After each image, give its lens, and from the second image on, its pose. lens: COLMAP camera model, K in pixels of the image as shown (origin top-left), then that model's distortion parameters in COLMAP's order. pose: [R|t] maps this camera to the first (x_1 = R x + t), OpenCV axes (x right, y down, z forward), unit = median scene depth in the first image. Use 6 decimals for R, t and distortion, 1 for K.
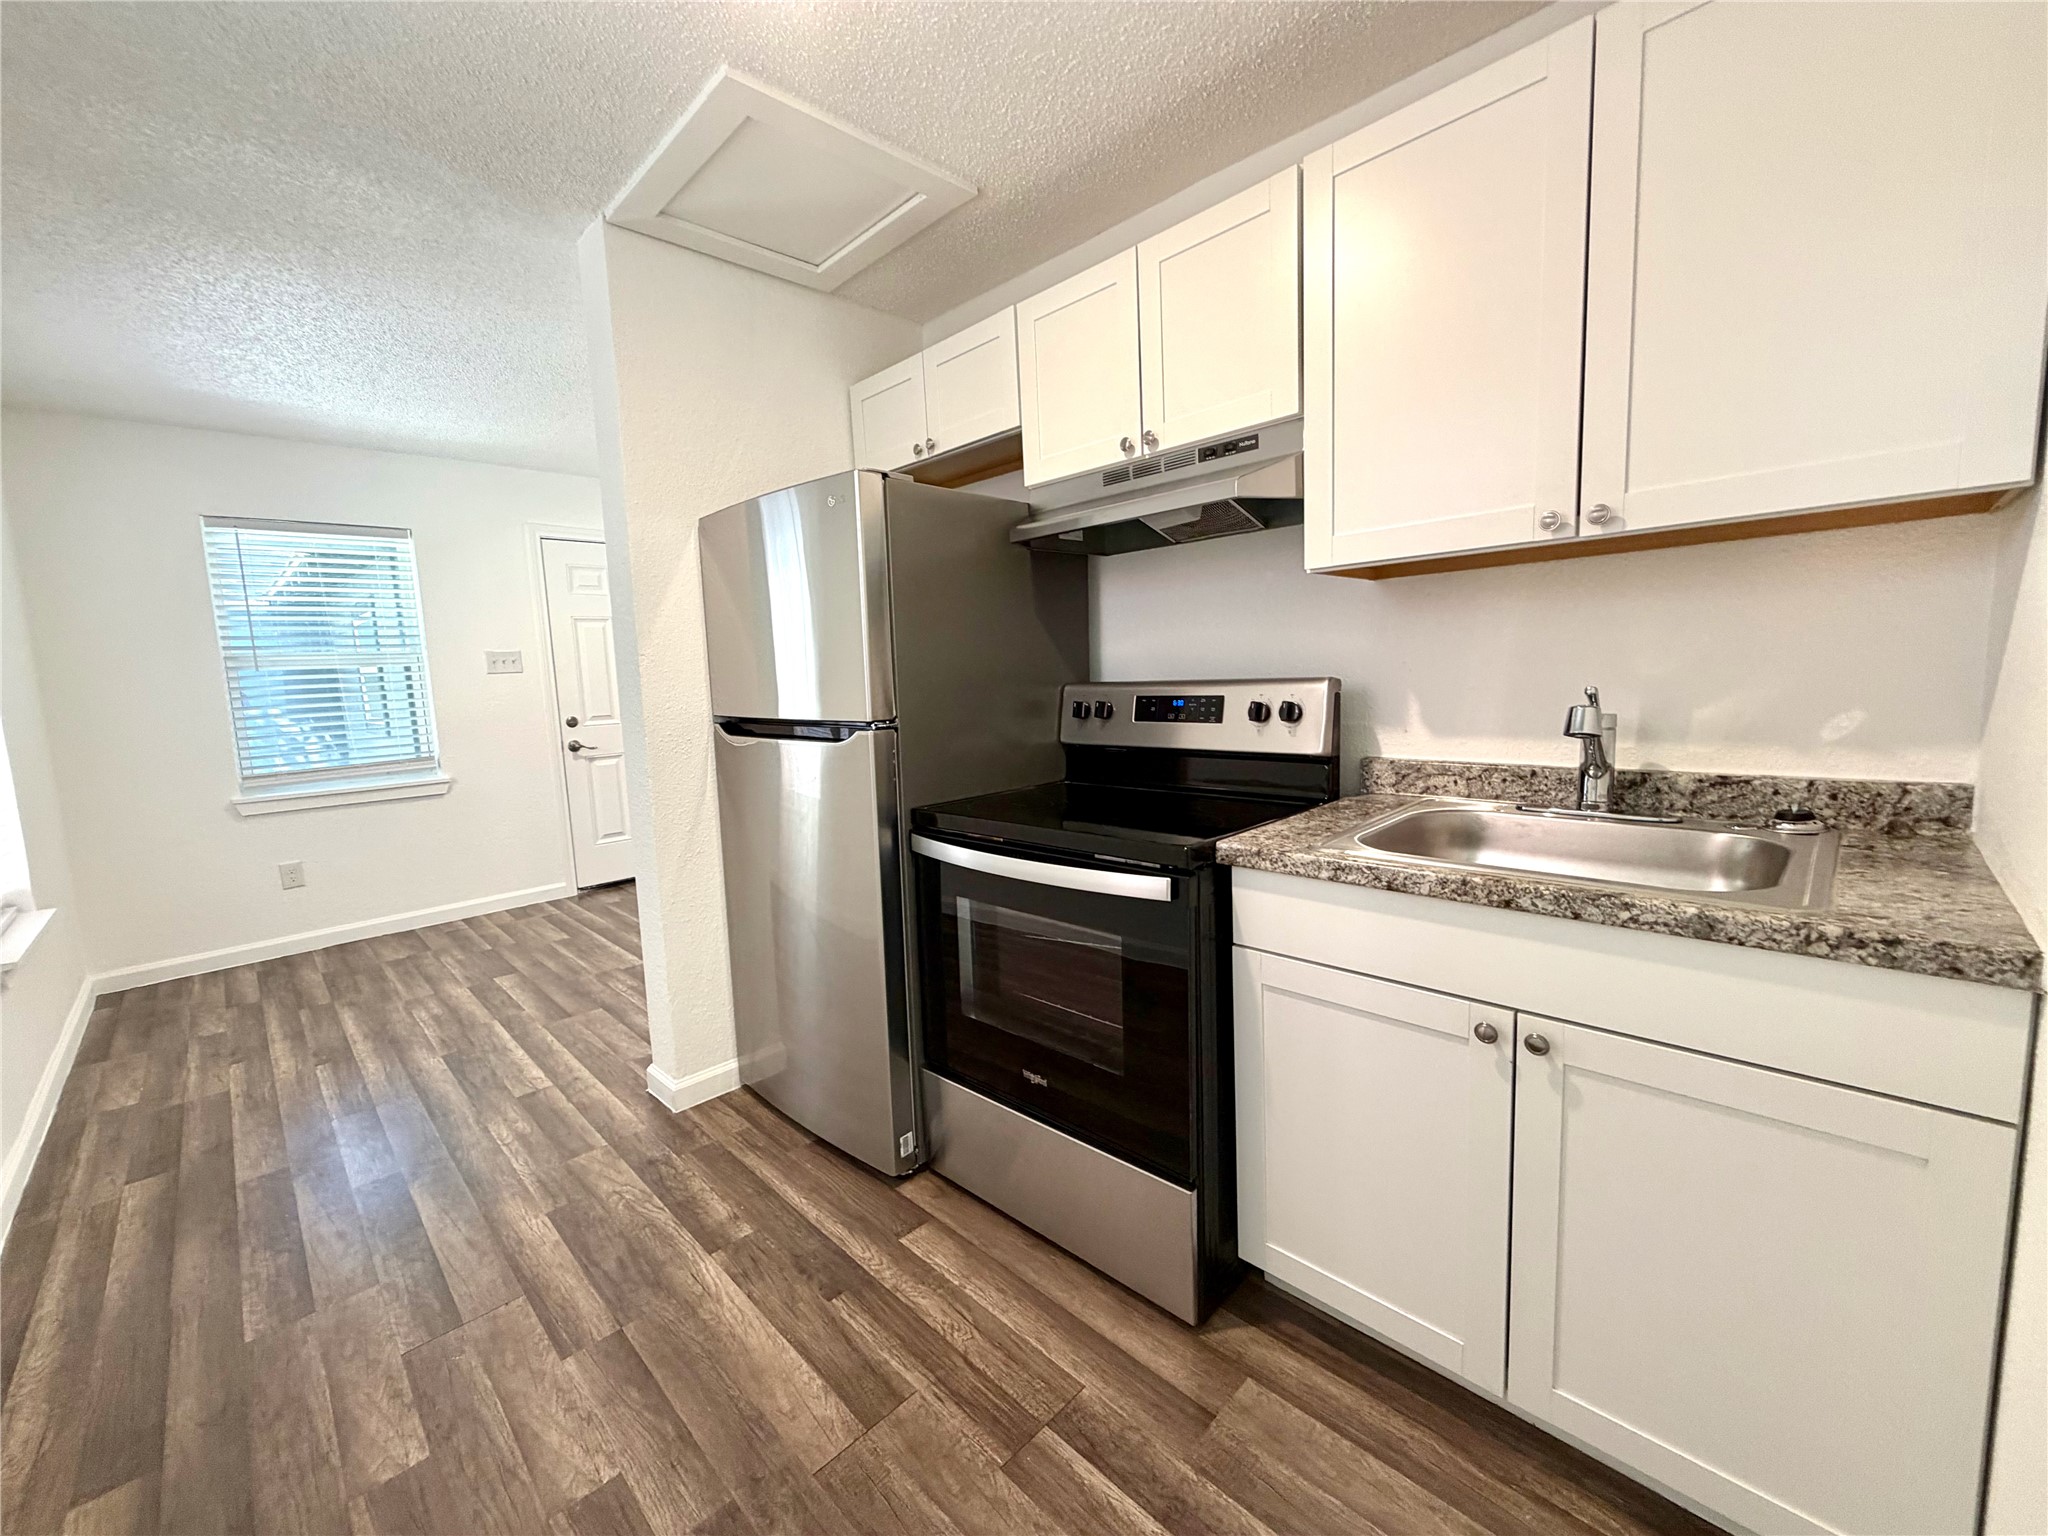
lens RADIAL K [[817.6, 0, 1013.1], [0, 817.6, 763.0], [0, 0, 1]] dist [-0.001868, 0.000833]
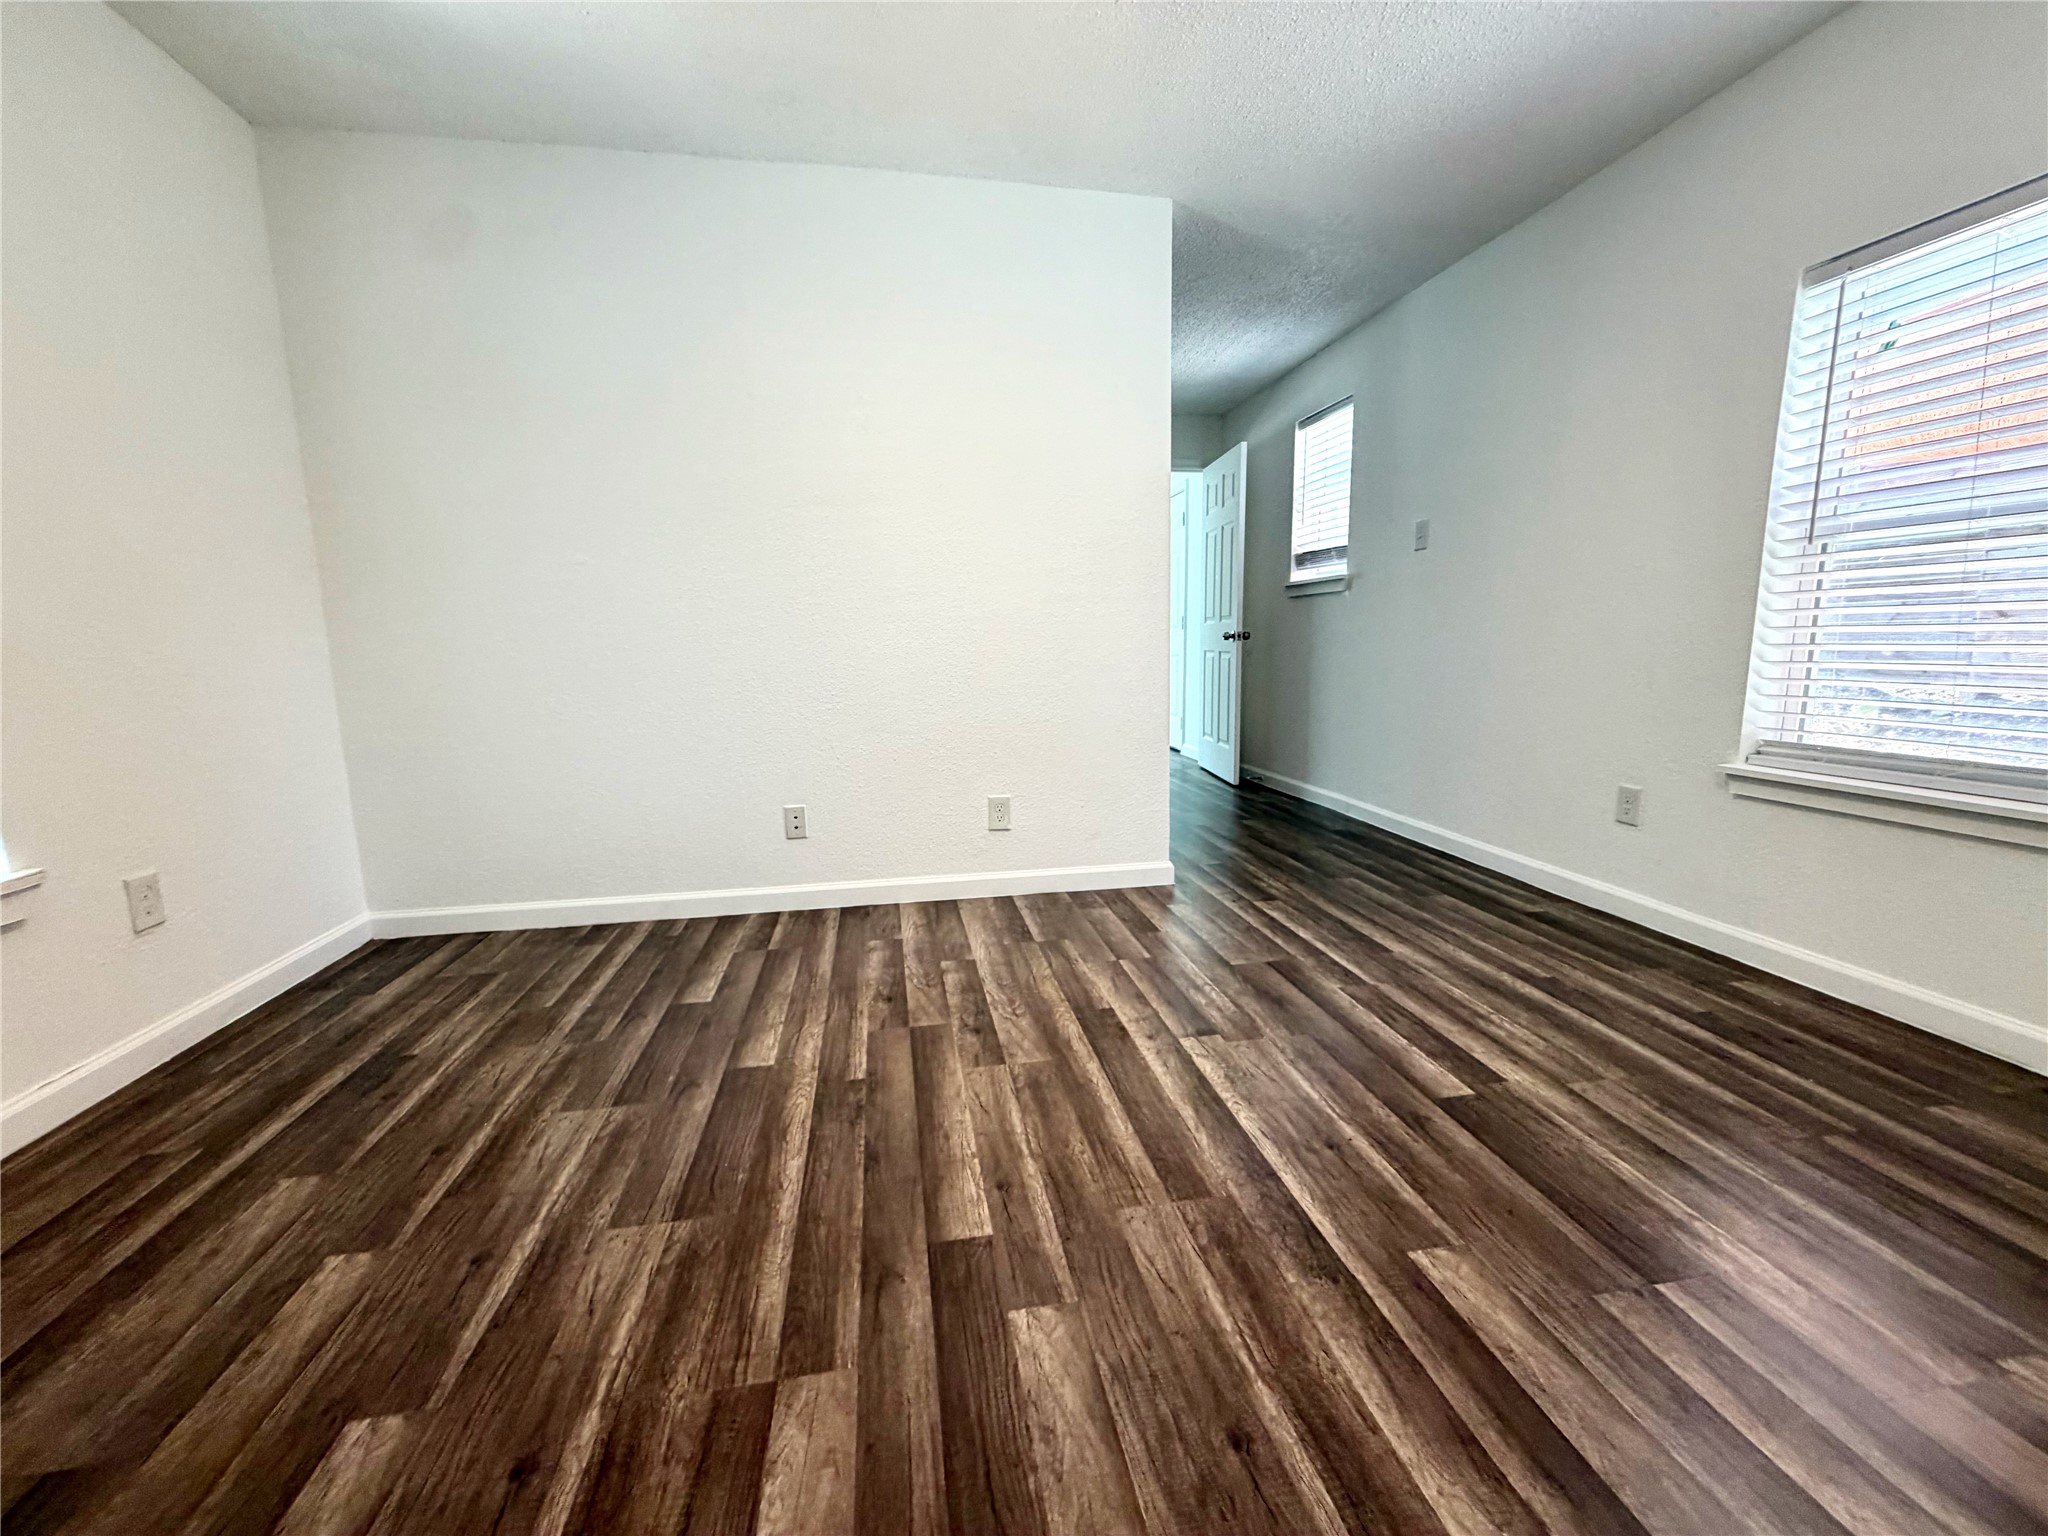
lens RADIAL K [[817.6, 0, 1014.5], [0, 817.6, 773.6], [0, 0, 1]] dist [-0.001868, 0.000833]
pose [[-0.817518, -0.037664, 0.574670, -0.853192], [0.116876, 0.966243, 0.229594, -0.075917], [-0.563918, 0.254863, -0.785520, 1.850396]]
